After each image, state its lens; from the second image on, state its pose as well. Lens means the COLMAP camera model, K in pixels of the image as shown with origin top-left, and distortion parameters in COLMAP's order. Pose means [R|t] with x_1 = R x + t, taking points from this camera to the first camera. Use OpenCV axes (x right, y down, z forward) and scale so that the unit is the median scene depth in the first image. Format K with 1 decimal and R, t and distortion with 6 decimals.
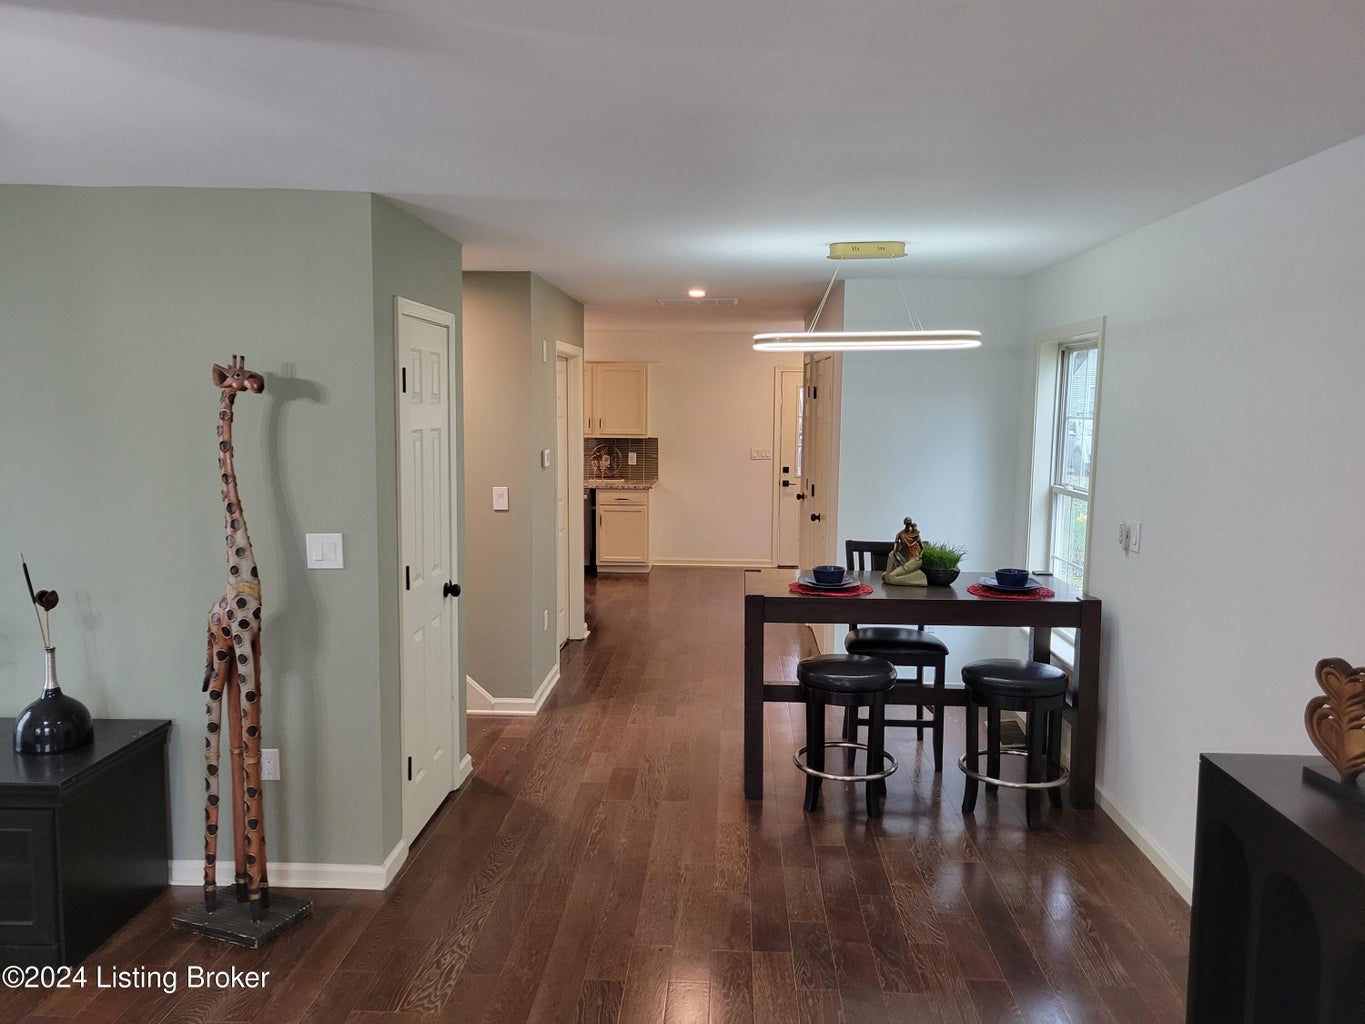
lens RADIAL K [[1017.7, 0, 682.7], [0, 1017.7, 512.1], [0, 0, 1]] dist [0.035419, -0.006679]
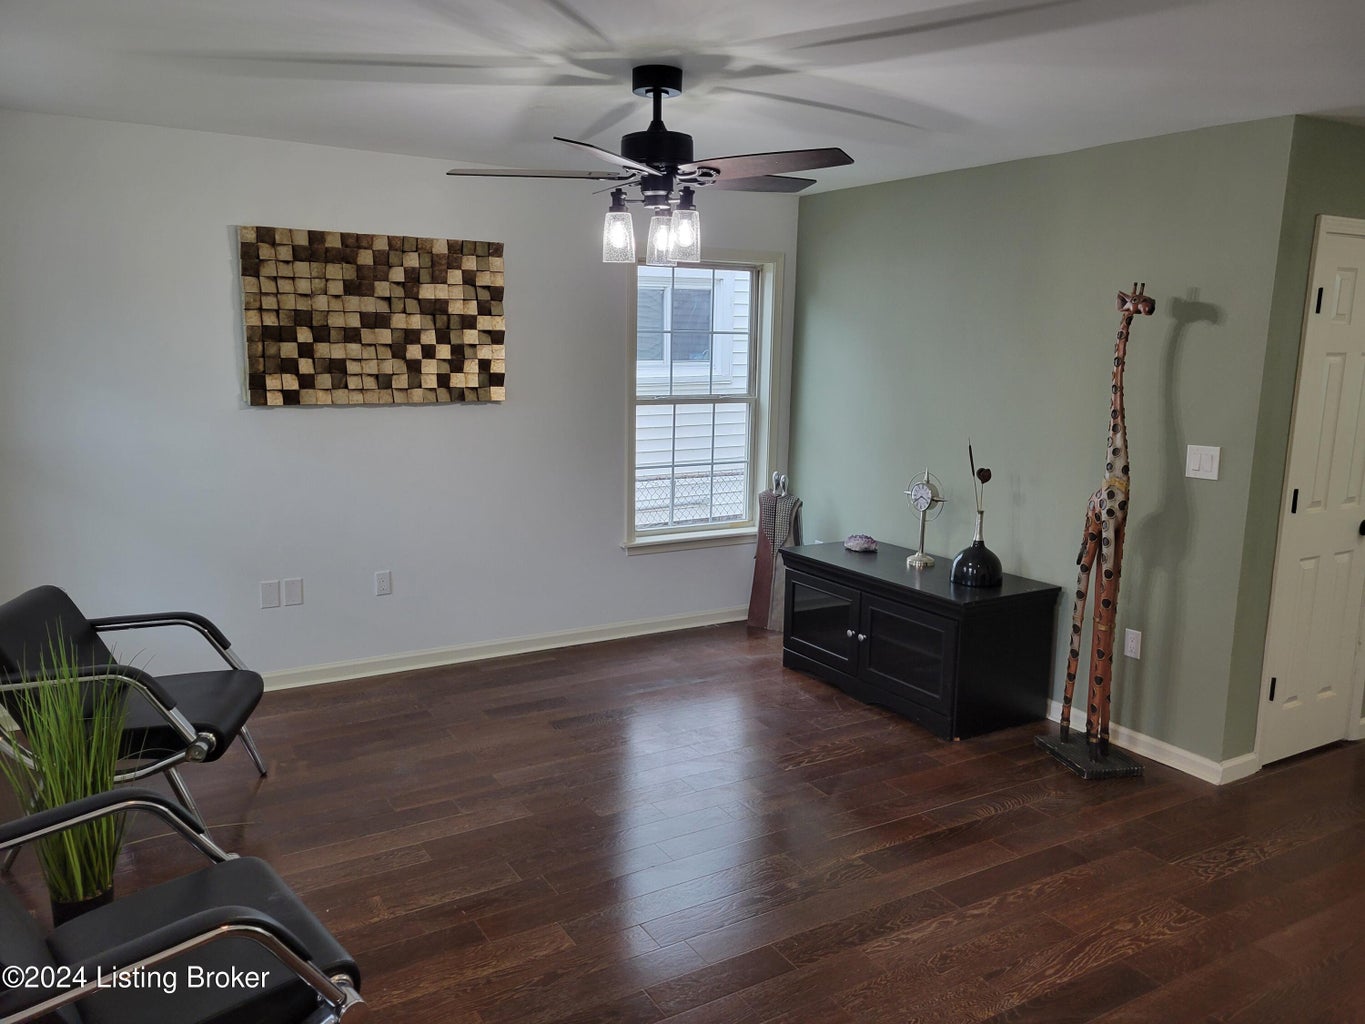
lens RADIAL K [[1017.7, 0, 677.8], [0, 1017.7, 514.9], [0, 0, 1]] dist [0.035419, -0.006679]
pose [[0.564444, 0.142788, -0.813028, 0.246943], [-0.096635, 0.989583, 0.106707, 0.032975], [0.819796, 0.018337, 0.572363, -0.087300]]
